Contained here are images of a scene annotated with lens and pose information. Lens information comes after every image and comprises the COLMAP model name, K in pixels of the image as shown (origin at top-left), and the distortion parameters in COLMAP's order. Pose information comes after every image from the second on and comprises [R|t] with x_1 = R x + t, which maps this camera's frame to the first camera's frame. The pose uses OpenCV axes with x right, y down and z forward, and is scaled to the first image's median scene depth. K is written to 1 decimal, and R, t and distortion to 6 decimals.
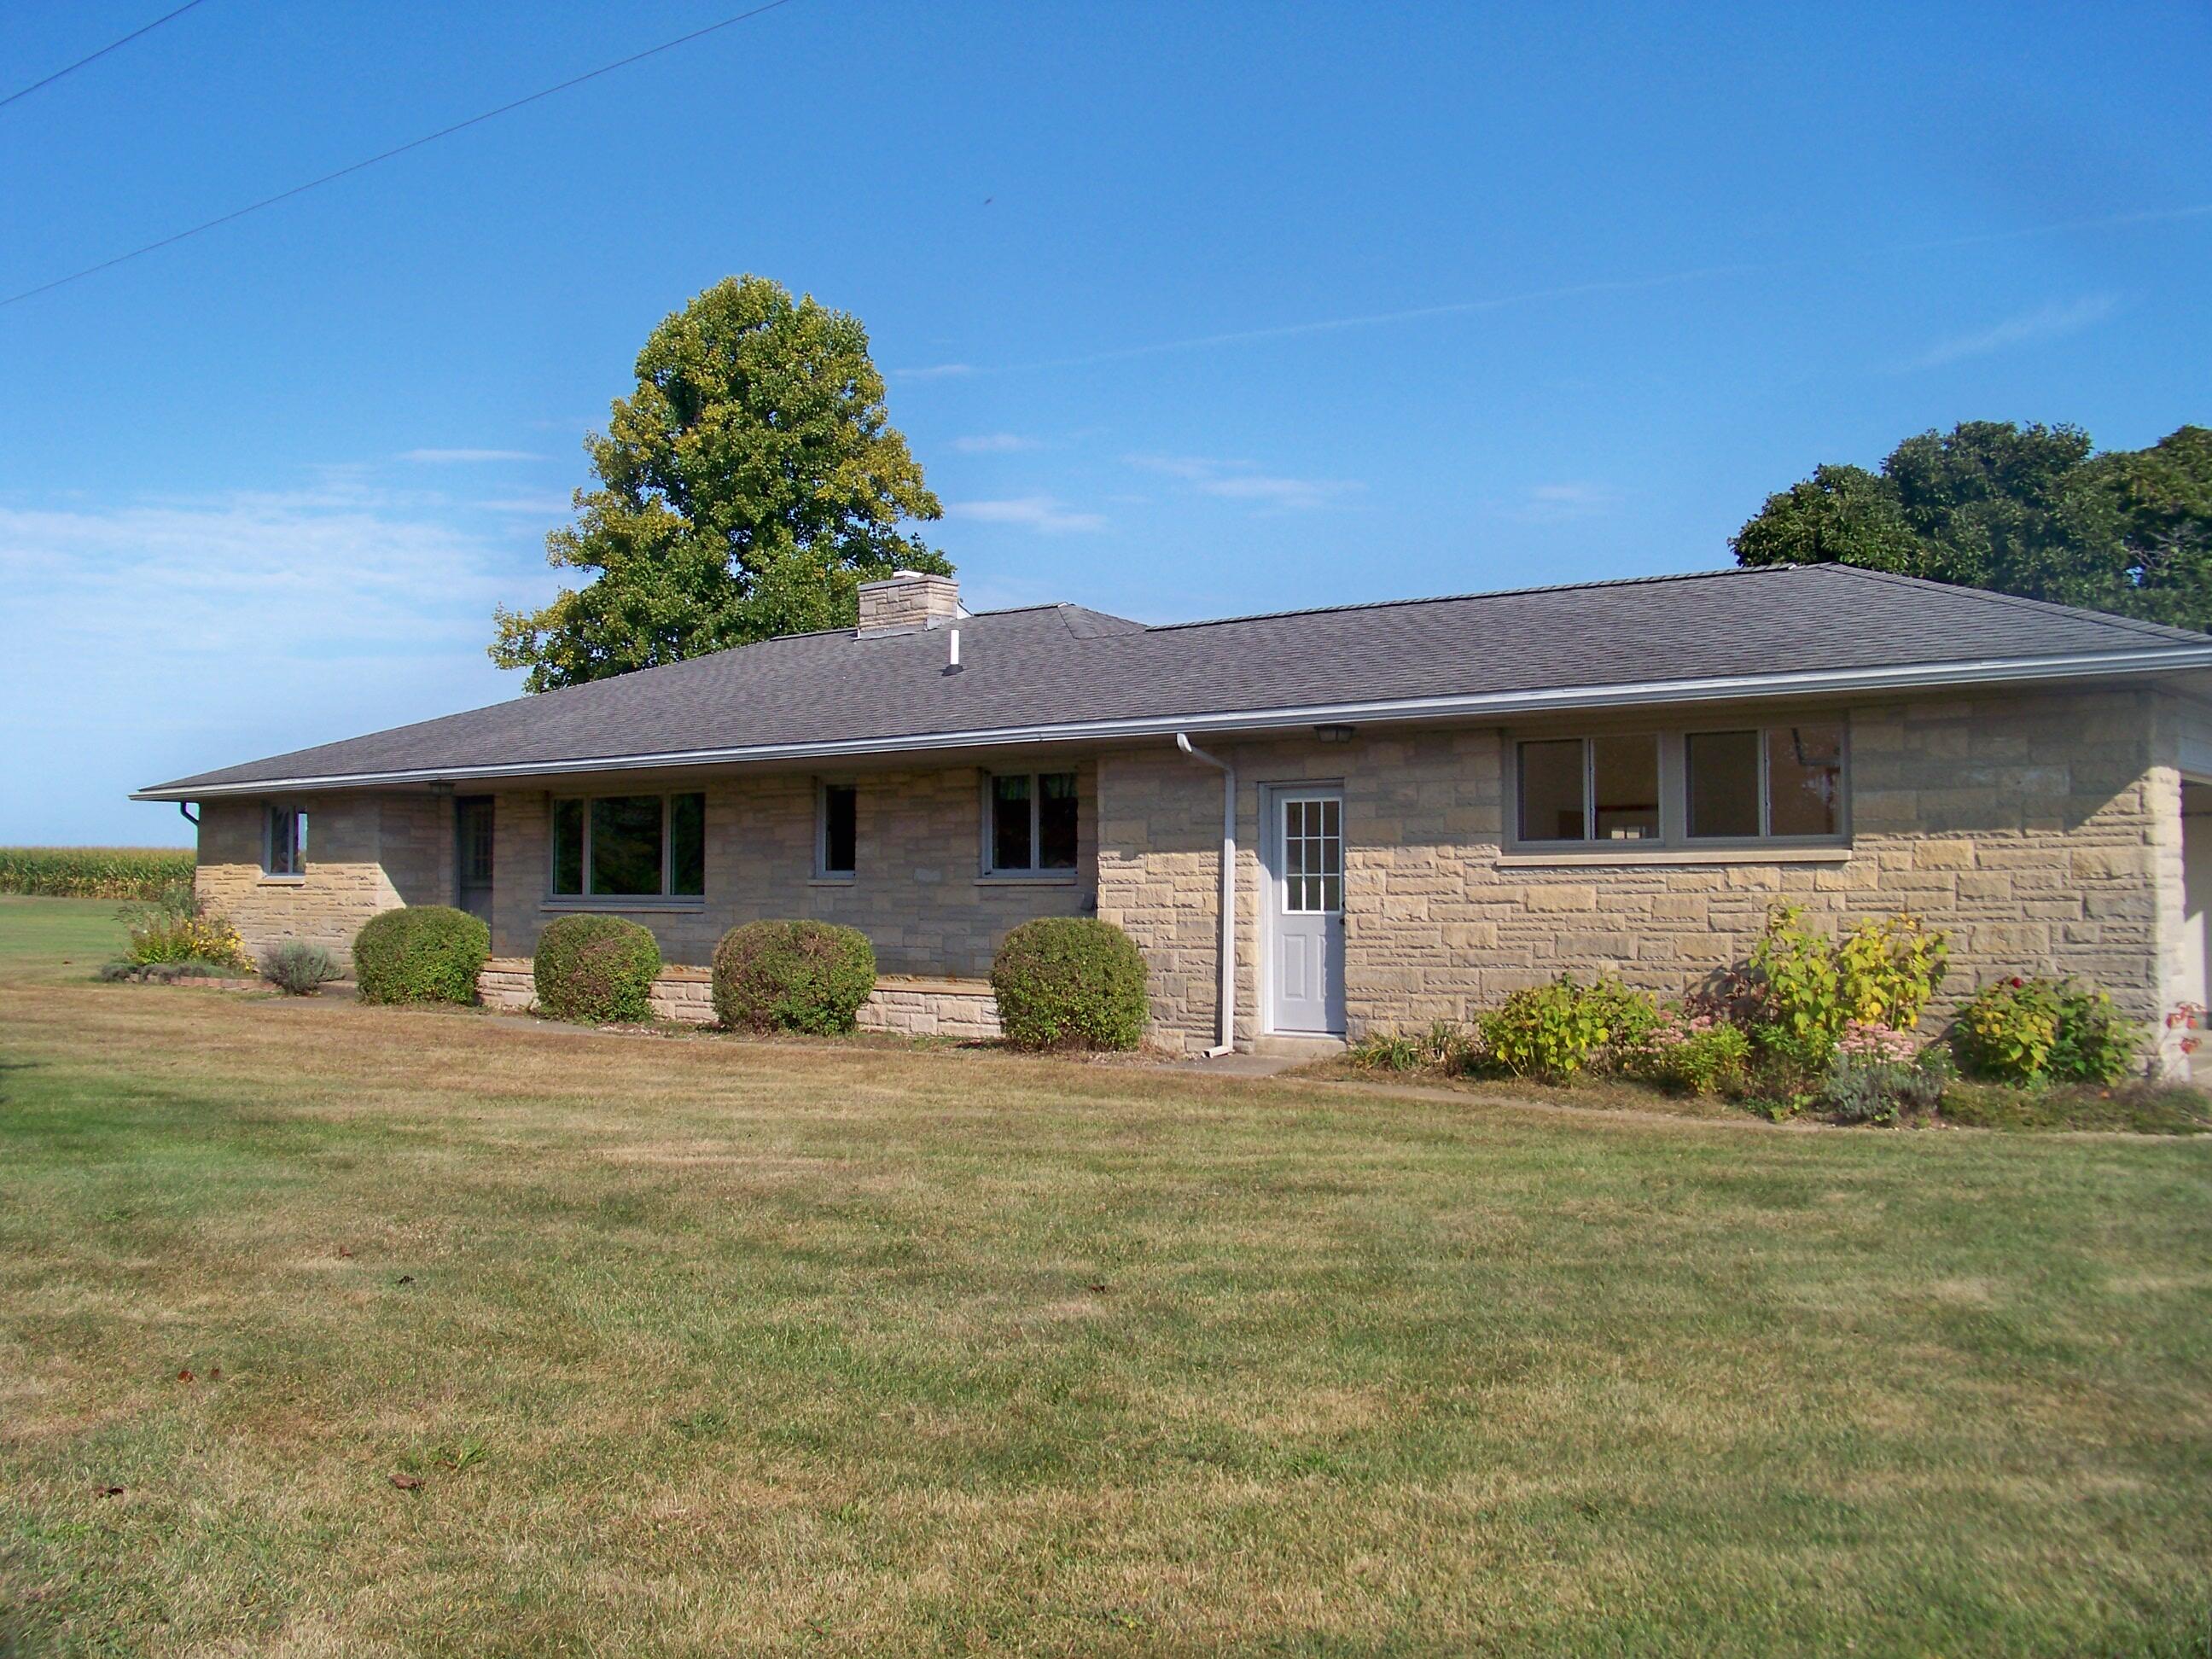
lens RADIAL K [[2178.9, 0, 1121.5], [0, 2178.9, 763.3], [0, 0, 1]] dist [-0.262953, 0.327249]
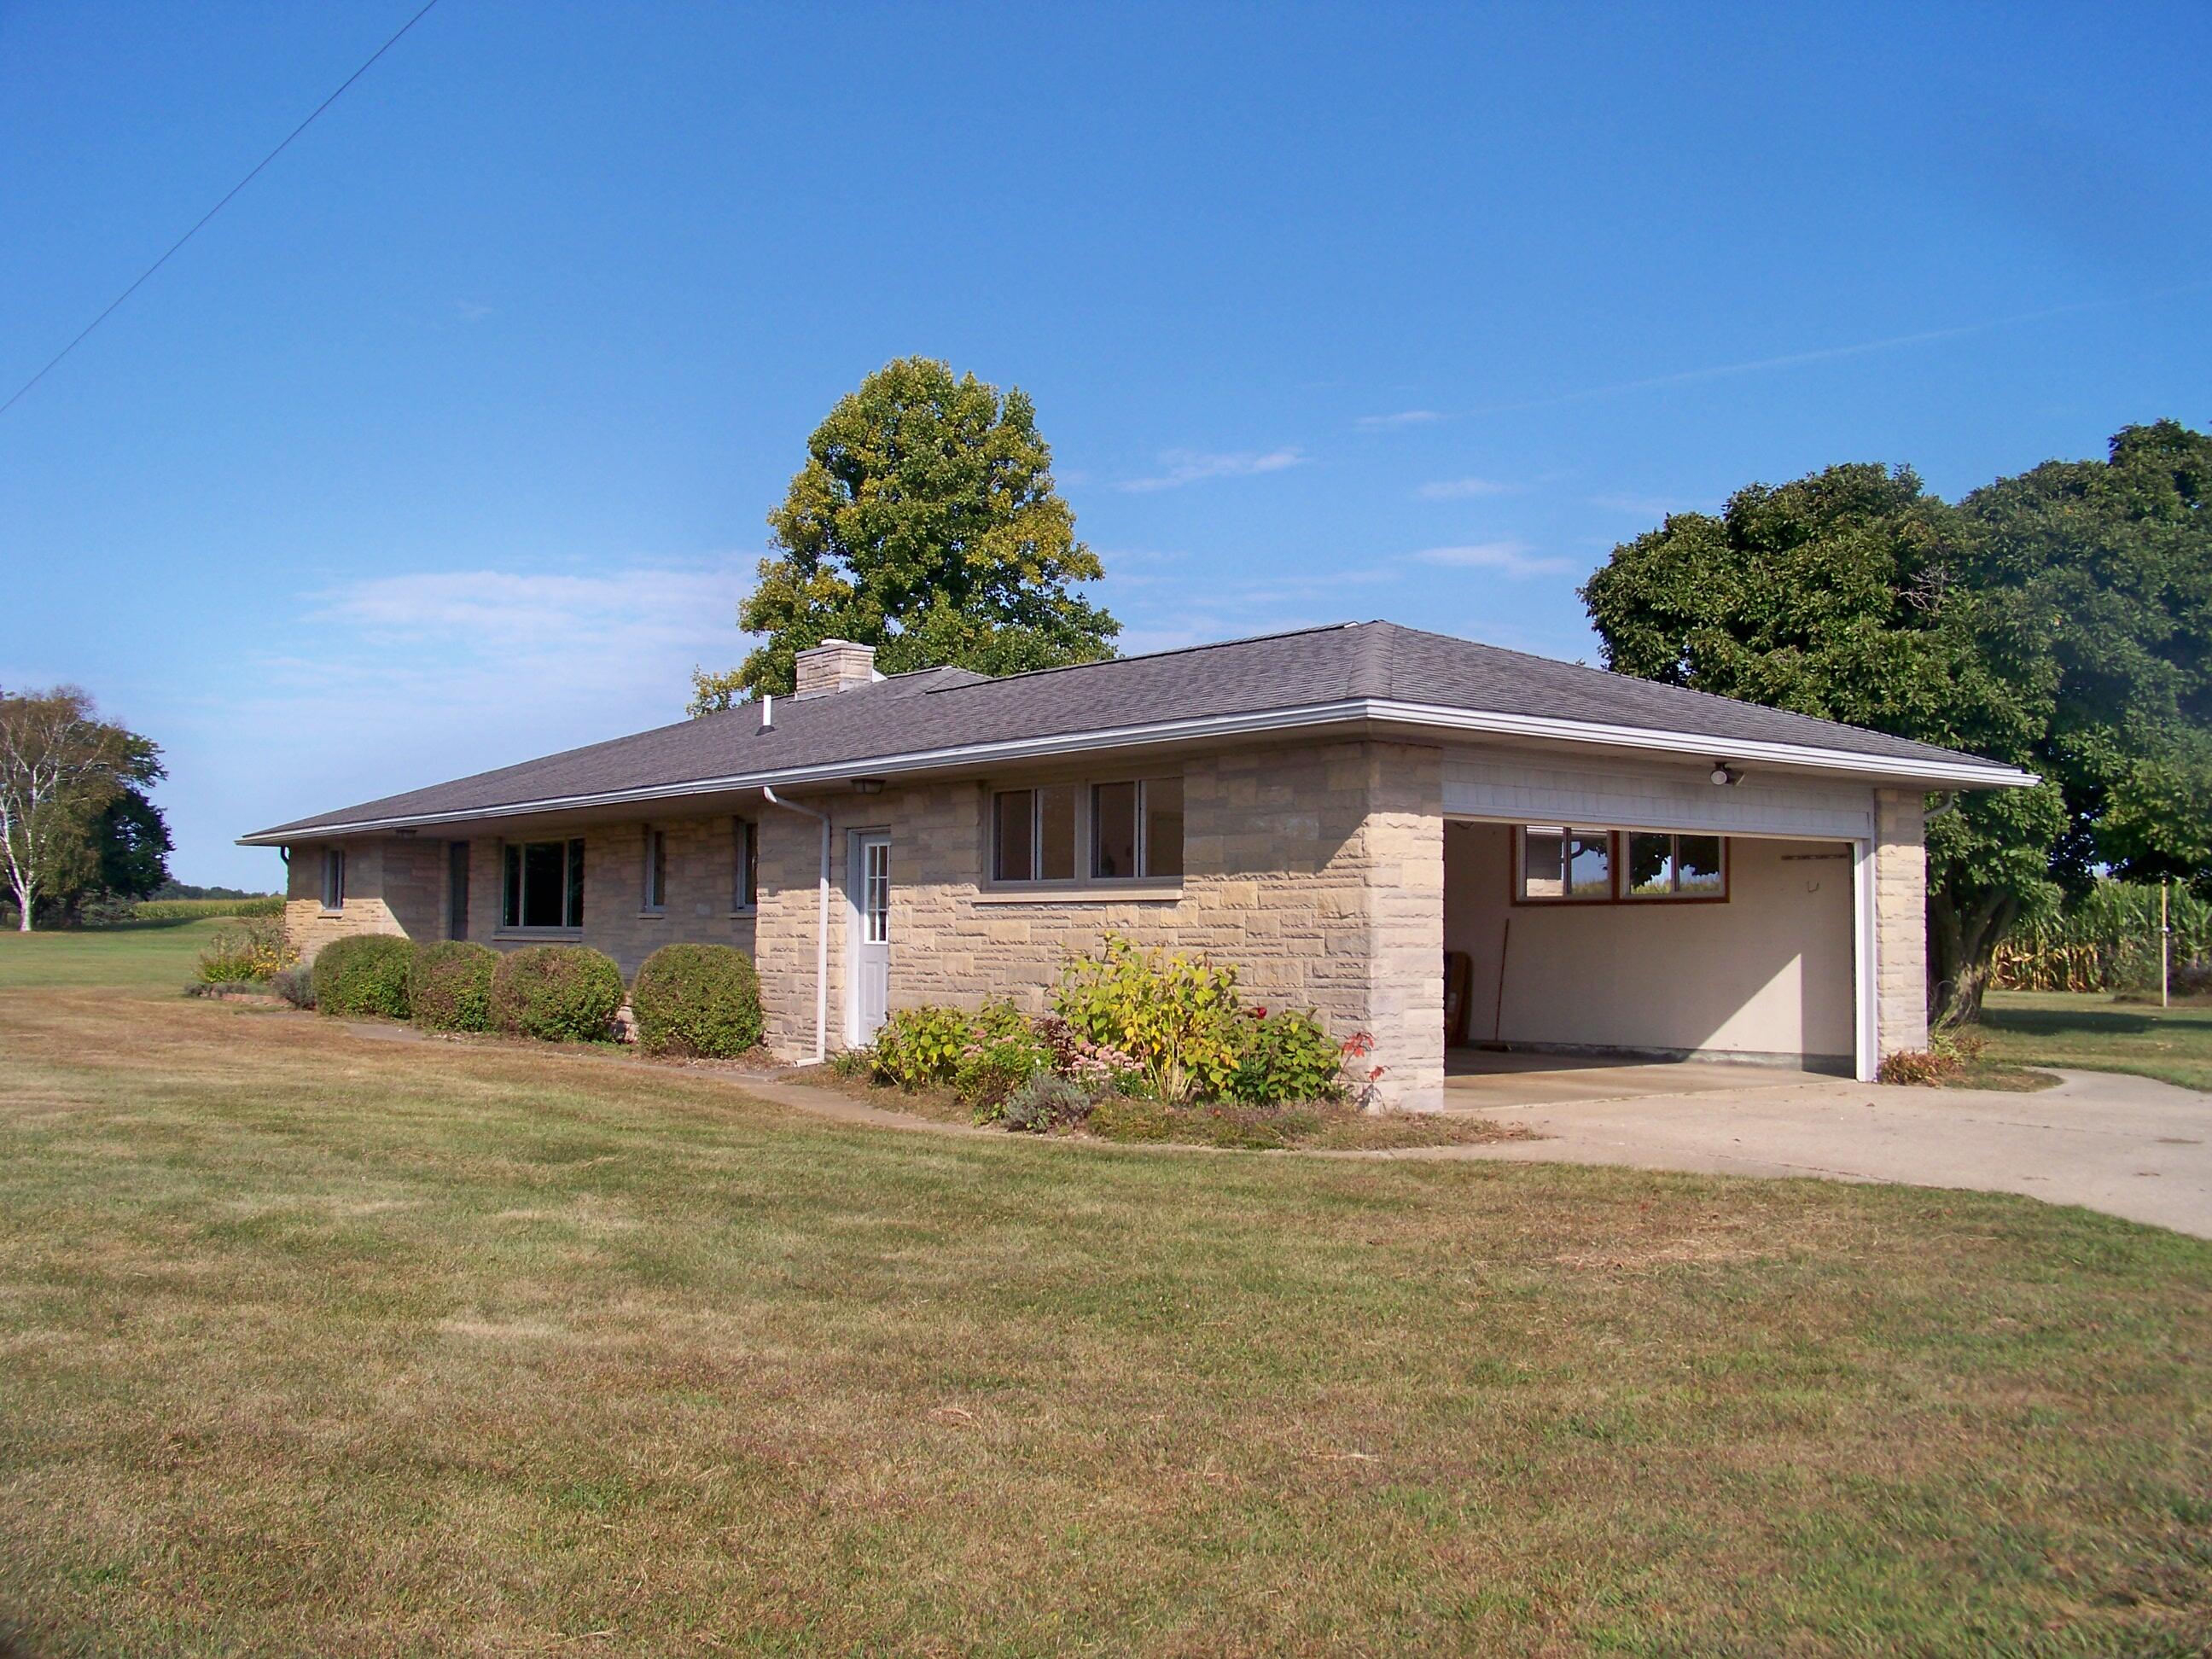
lens RADIAL K [[2178.9, 0, 1121.5], [0, 2178.9, 763.3], [0, 0, 1]] dist [-0.262953, 0.327249]
pose [[0.976718, -0.008802, -0.214346, 0.449143], [0.004166, 0.999748, -0.022069, 0.000091], [0.214486, 0.020663, 0.976508, -0.084782]]
